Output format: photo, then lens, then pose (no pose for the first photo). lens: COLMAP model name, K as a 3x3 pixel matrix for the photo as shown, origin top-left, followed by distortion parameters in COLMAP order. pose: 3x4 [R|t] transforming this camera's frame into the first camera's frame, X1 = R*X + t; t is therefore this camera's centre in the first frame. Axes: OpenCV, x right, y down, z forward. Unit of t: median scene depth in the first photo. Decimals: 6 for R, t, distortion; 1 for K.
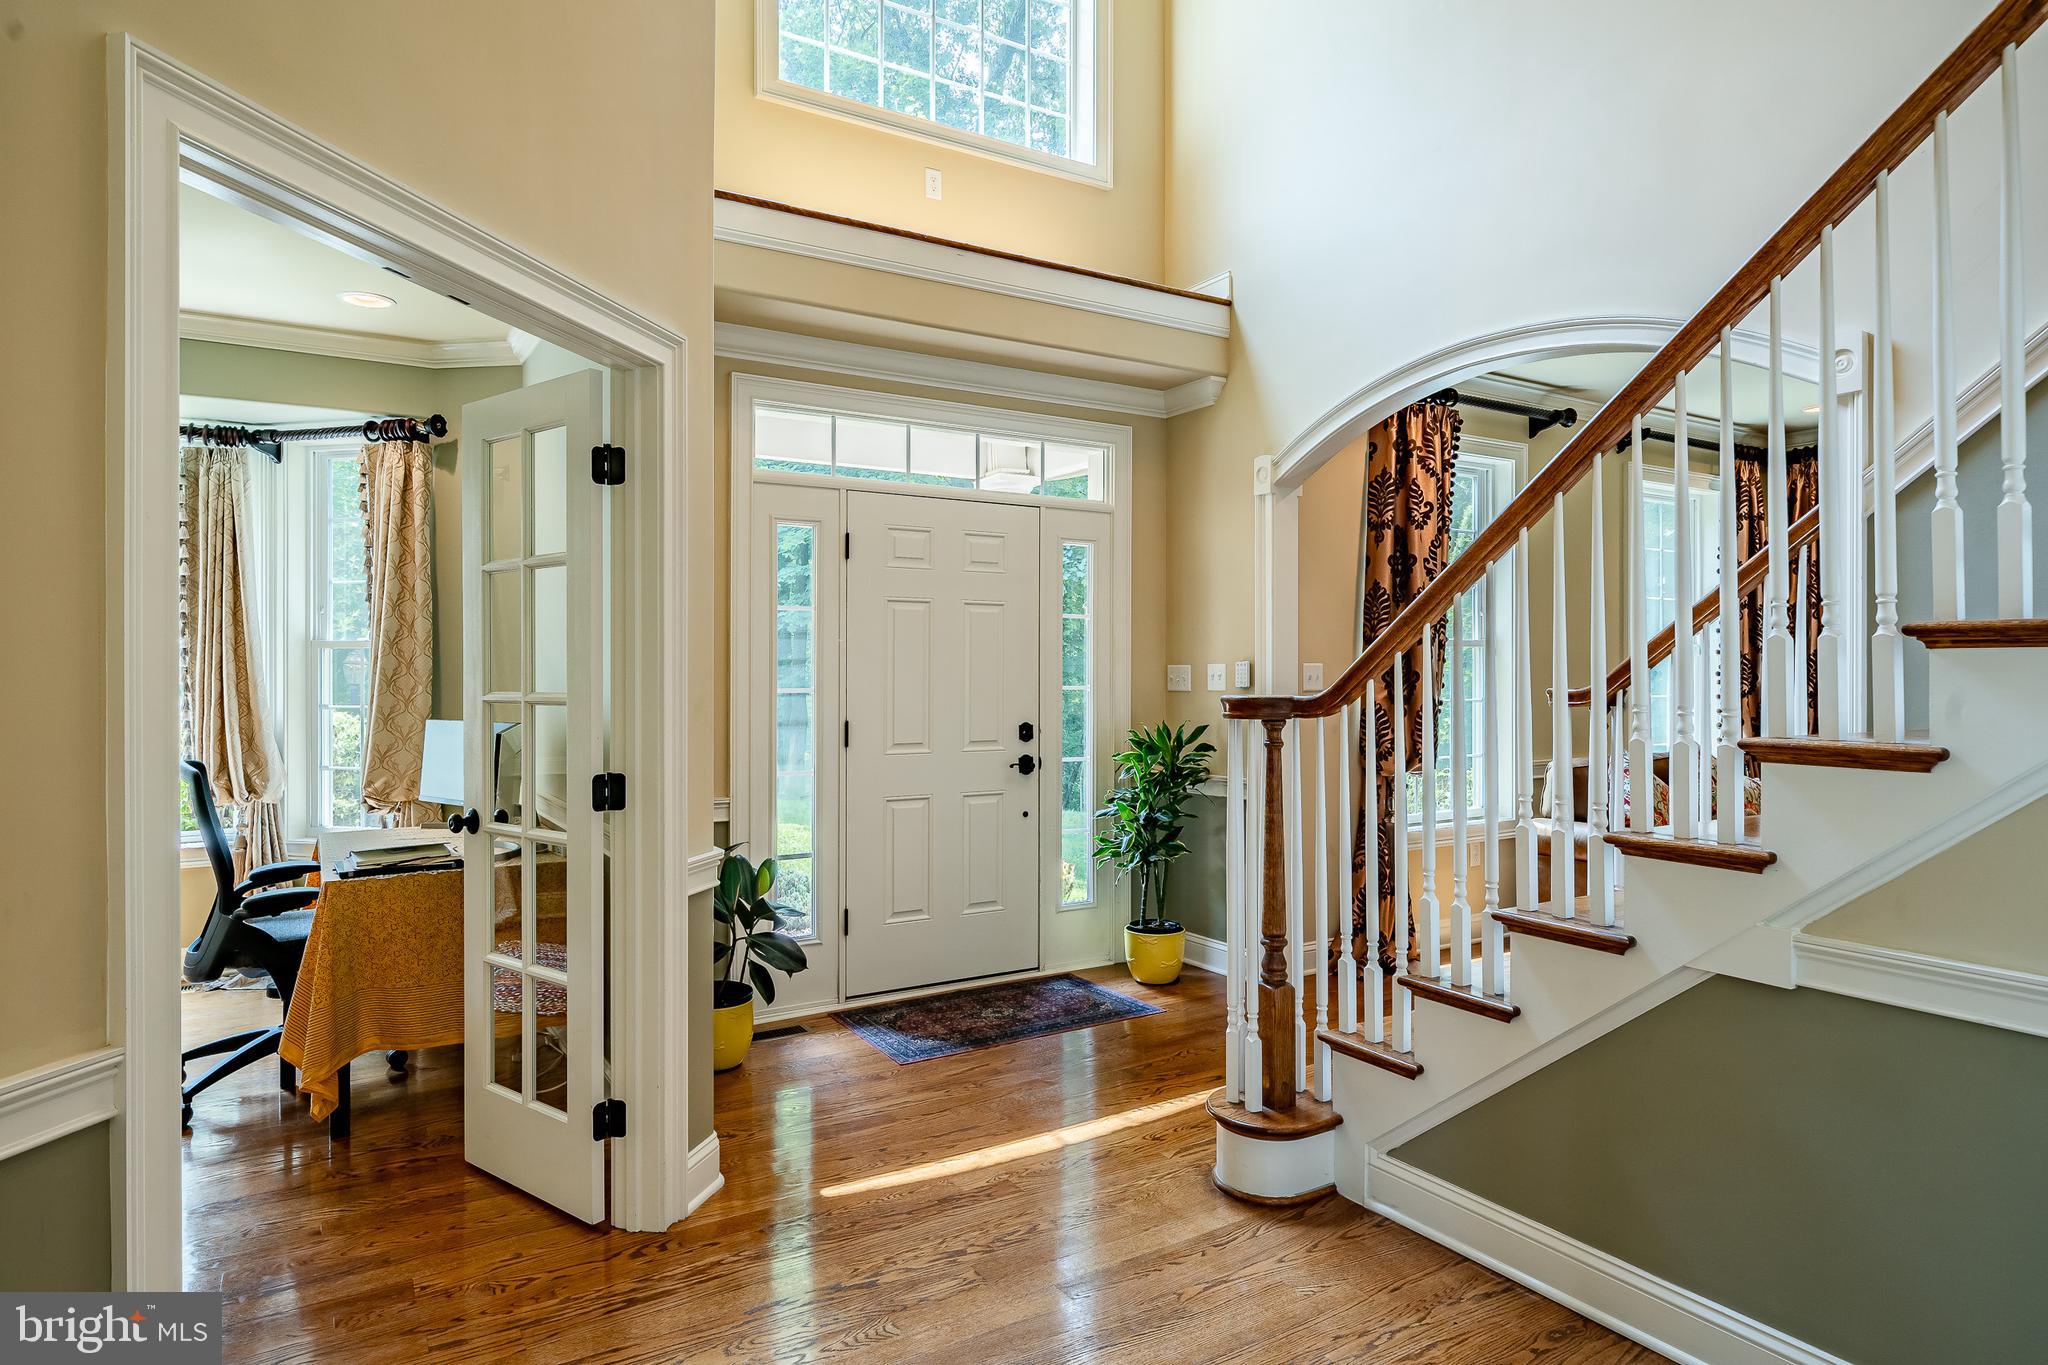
lens RADIAL K [[1127.8, 0, 1016.1], [0, 1127.8, 677.3], [0, 0, 1]] dist [-0.008945, 0.001226]
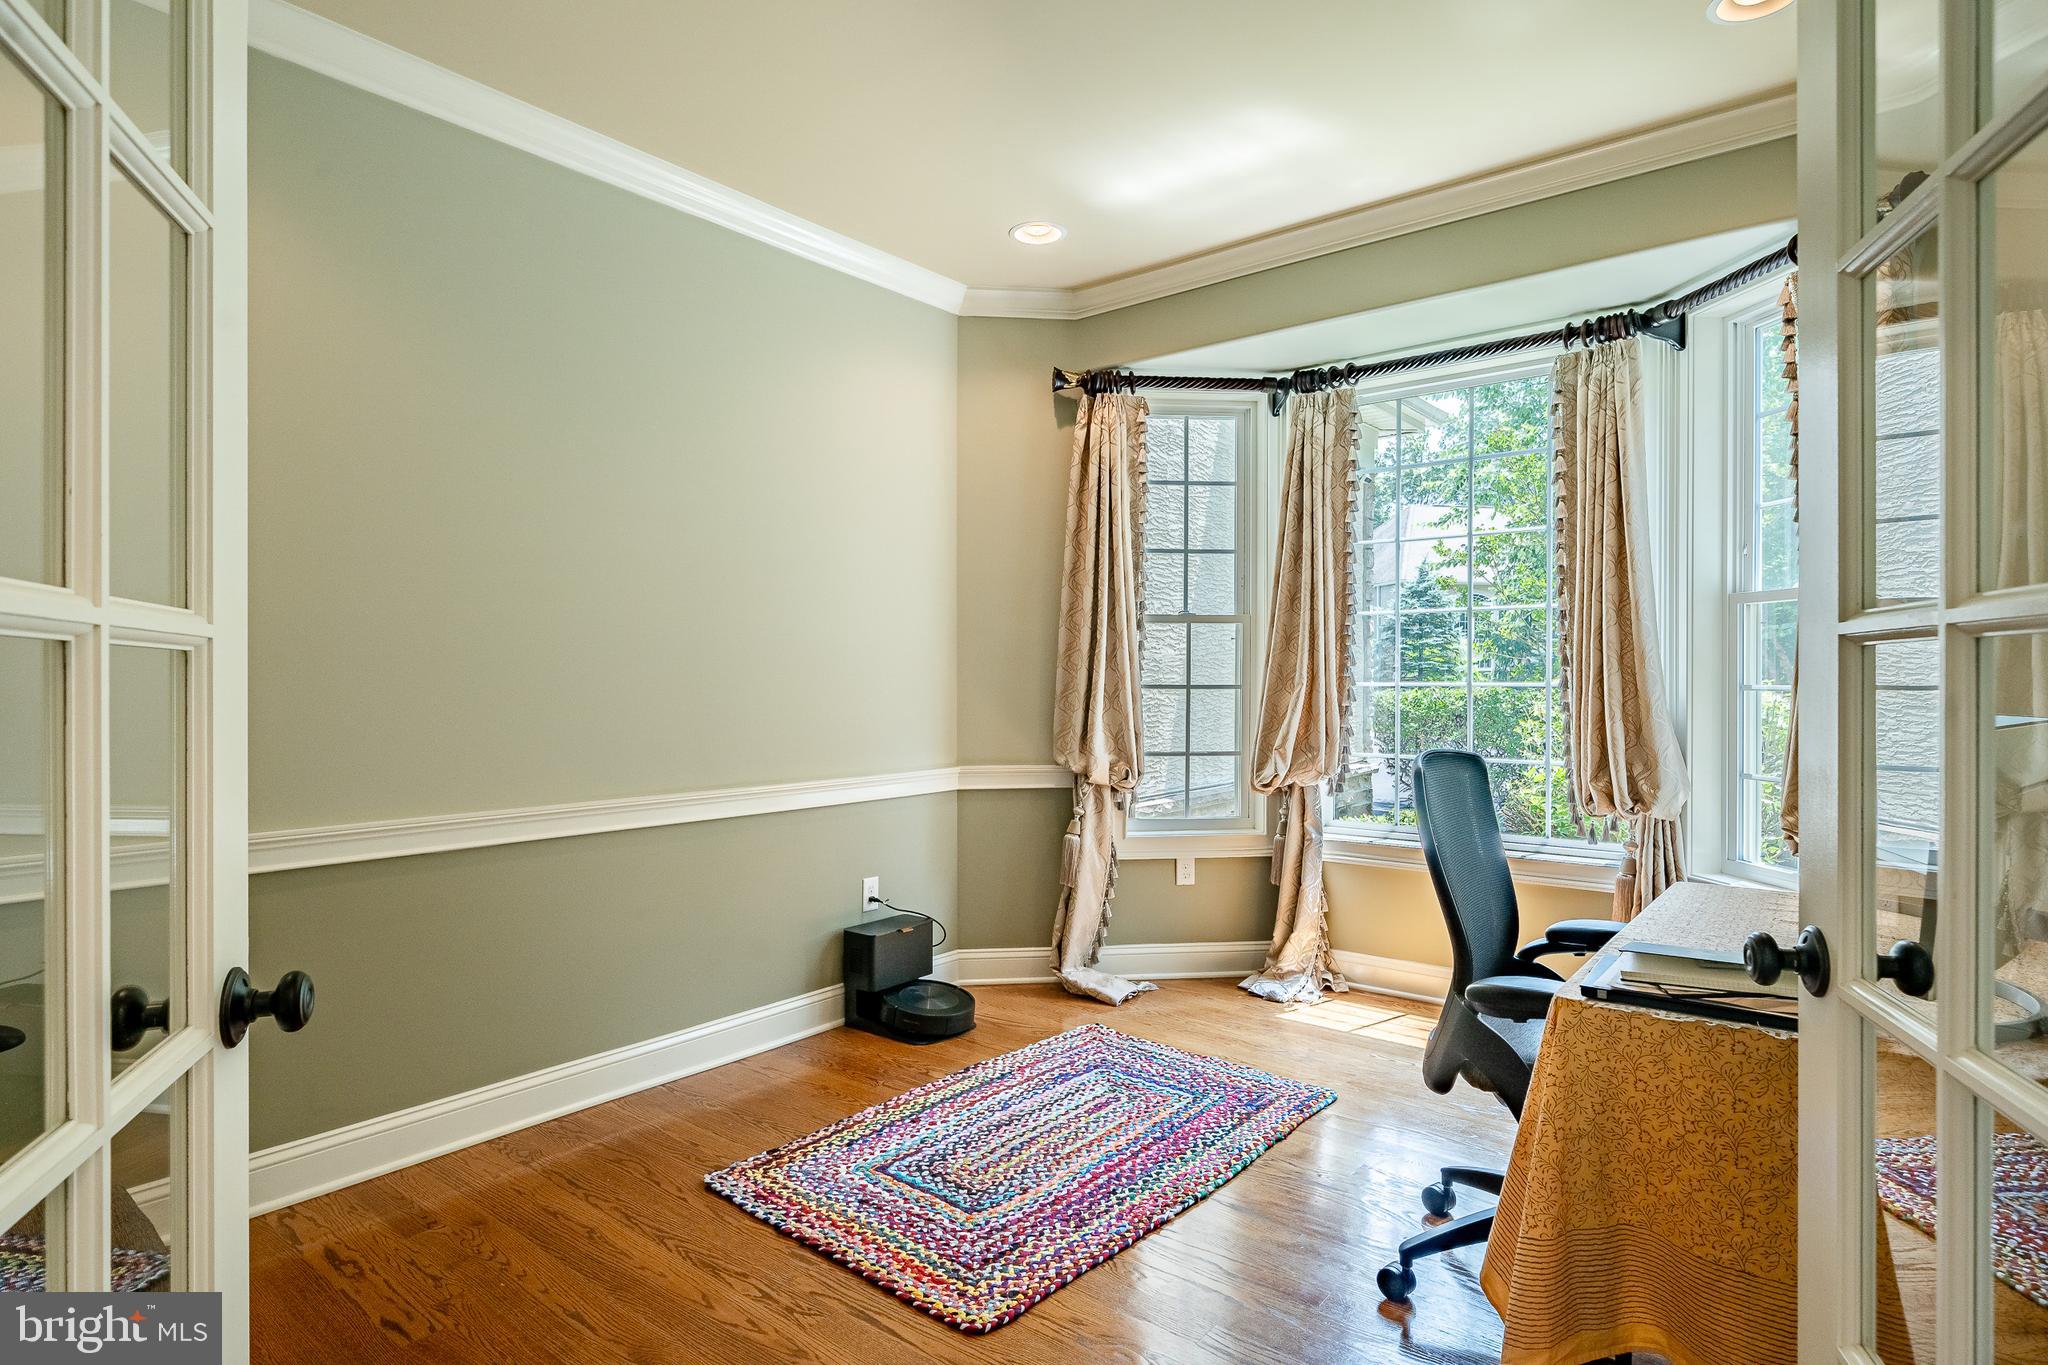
lens RADIAL K [[1071.9, 0, 1007.4], [0, 1071.9, 686.0], [0, 0, 1]] dist [-0.004726, 0.000767]
pose [[0.309475, 0.006164, -0.950888, -0.142690], [0.000784, 0.999977, 0.006737, 0.021635], [0.950907, -0.002831, 0.309463, 0.392812]]
